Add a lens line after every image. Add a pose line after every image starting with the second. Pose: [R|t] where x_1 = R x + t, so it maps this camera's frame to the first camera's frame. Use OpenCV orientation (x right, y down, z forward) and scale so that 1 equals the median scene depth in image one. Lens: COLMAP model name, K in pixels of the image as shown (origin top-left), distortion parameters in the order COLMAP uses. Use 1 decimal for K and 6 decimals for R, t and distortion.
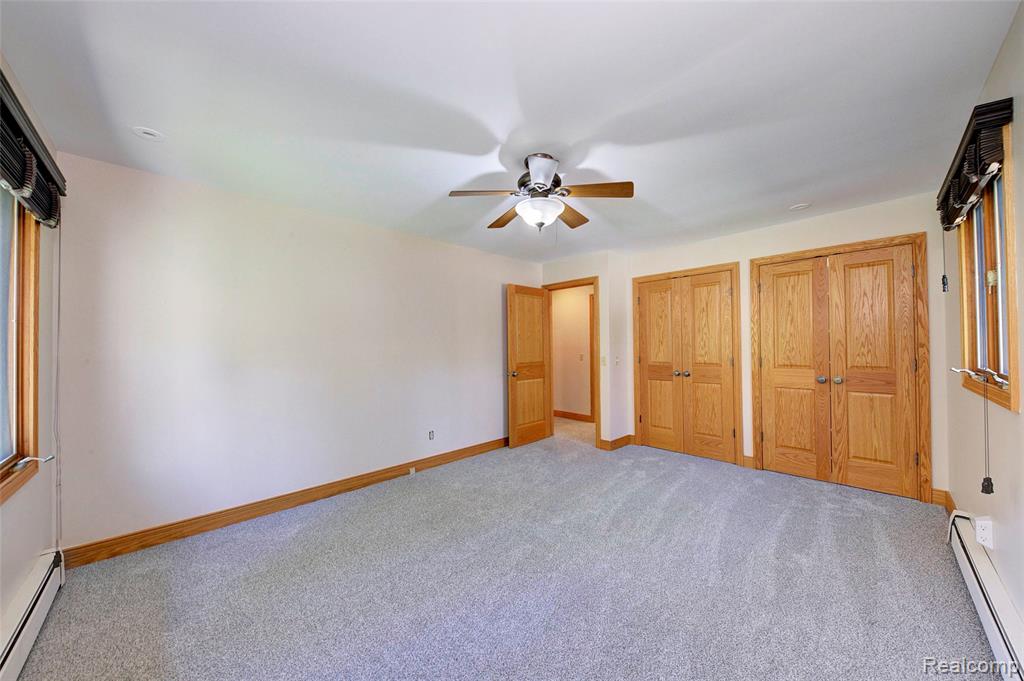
lens RADIAL K [[355.4, 0, 513.8], [0, 355.4, 344.3], [0, 0, 1]] dist [-0.006978, -0.001590]
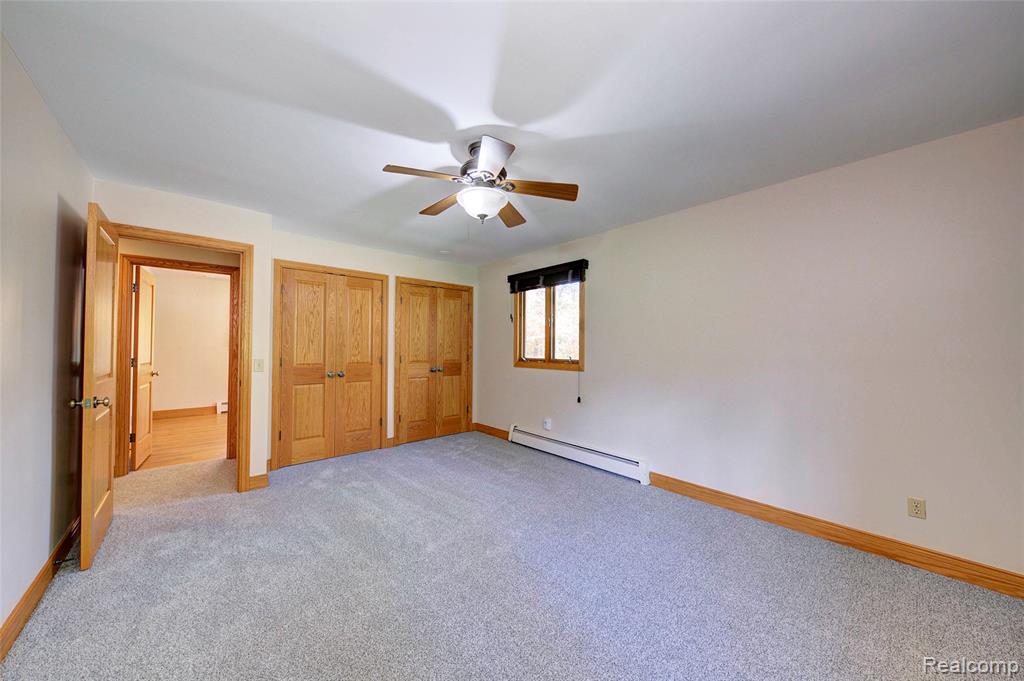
lens RADIAL K [[355.4, 0, 512.6], [0, 355.4, 340.9], [0, 0, 1]] dist [-0.006978, -0.001590]
pose [[0.020293, 0.029275, 0.999365, -0.552492], [-0.009129, 0.999535, -0.029095, 0.017196], [-0.999752, -0.008532, 0.020551, 0.571663]]
